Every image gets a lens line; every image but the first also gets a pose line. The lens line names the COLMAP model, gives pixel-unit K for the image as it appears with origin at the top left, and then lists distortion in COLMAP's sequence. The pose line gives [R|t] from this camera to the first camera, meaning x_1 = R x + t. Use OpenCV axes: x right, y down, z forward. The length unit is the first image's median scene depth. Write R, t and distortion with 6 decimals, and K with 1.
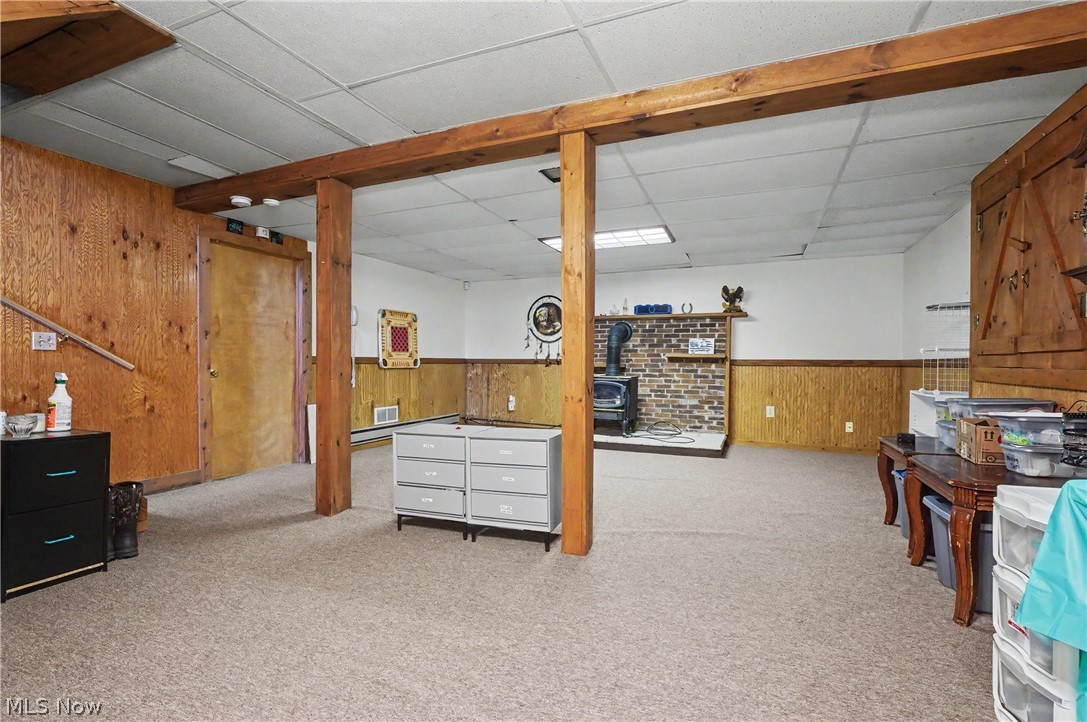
lens RADIAL K [[494.4, 0, 539.8], [0, 494.4, 361.2], [0, 0, 1]] dist [-0.001269, -0.000106]
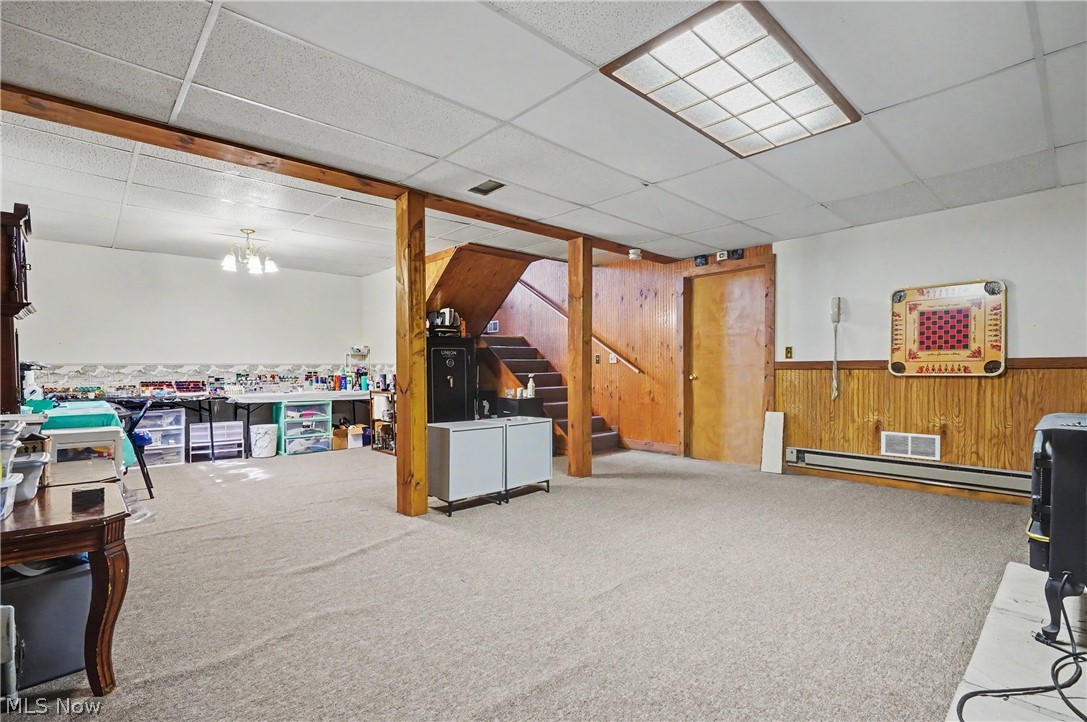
lens RADIAL K [[503.6, 0, 541.4], [0, 503.6, 369.7], [0, 0, 1]] dist [-0.010080, -0.000598]
pose [[-0.400110, -0.005947, -0.916448, 0.532010], [0.002524, 0.999968, -0.007591, 0.010216], [0.916464, -0.005350, -0.400082, 0.842663]]
